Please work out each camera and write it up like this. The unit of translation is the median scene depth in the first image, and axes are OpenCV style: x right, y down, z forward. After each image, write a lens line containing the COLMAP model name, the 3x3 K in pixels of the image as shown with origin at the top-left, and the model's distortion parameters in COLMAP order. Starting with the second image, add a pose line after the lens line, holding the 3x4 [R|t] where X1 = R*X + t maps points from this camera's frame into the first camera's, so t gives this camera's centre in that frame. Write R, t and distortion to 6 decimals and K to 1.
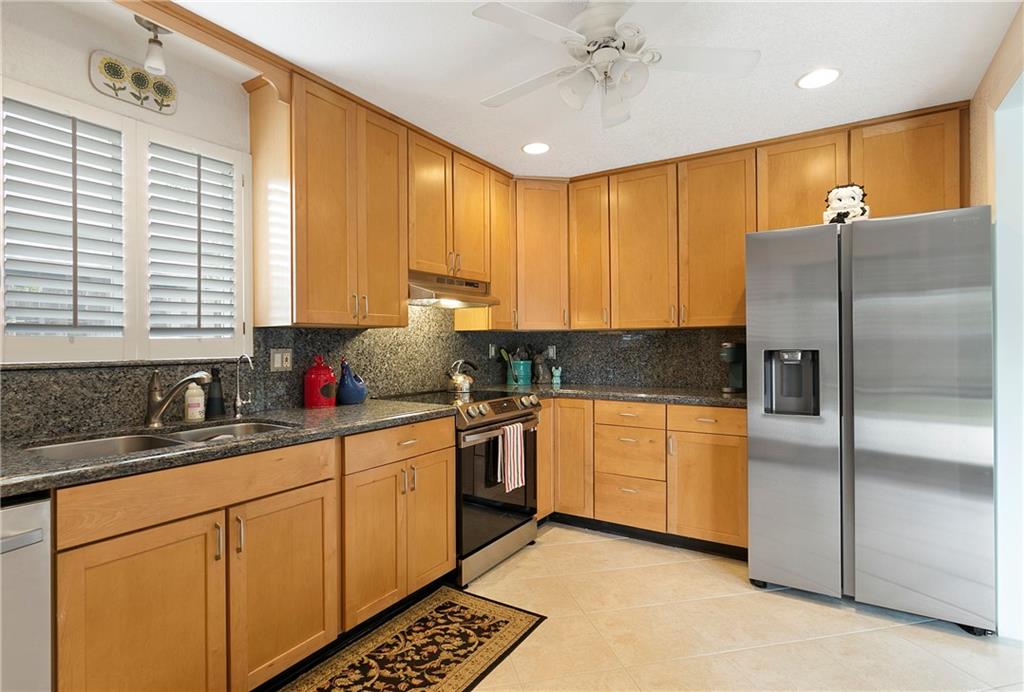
lens RADIAL K [[513.5, 0, 505.3], [0, 513.5, 344.0], [0, 0, 1]] dist [-0.001399, 0.000164]
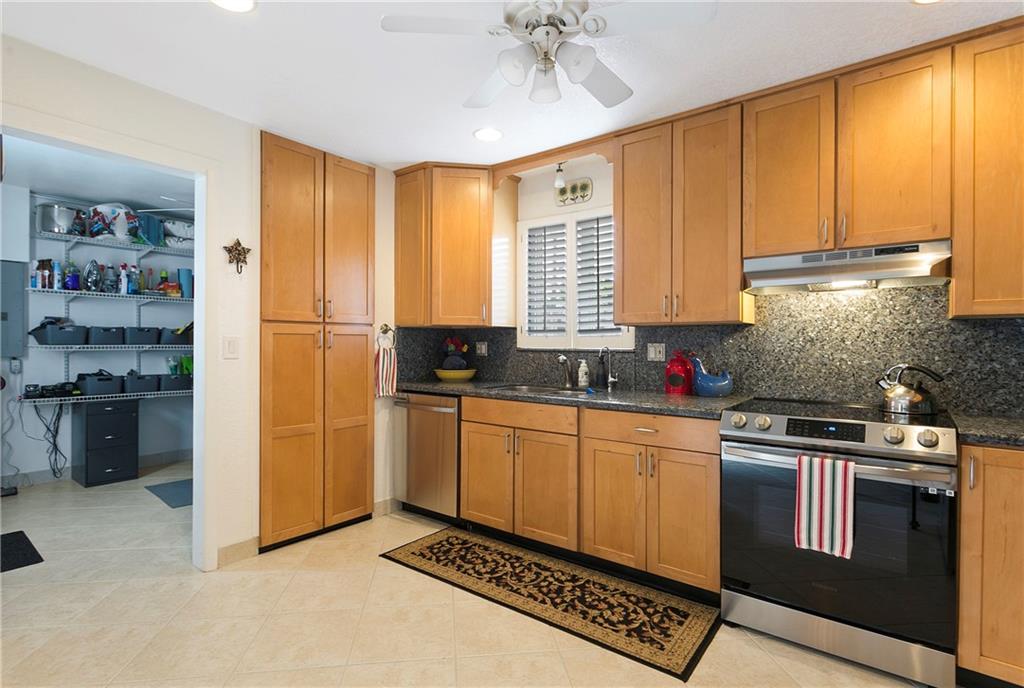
lens RADIAL K [[507.7, 0, 507.6], [0, 507.7, 345.1], [0, 0, 1]] dist [-0.001623, -0.000077]
pose [[-0.090672, 0.010102, -0.995830, 0.887557], [-0.003842, 0.999938, 0.010494, 0.001988], [0.995873, 0.004777, -0.090627, 0.793243]]
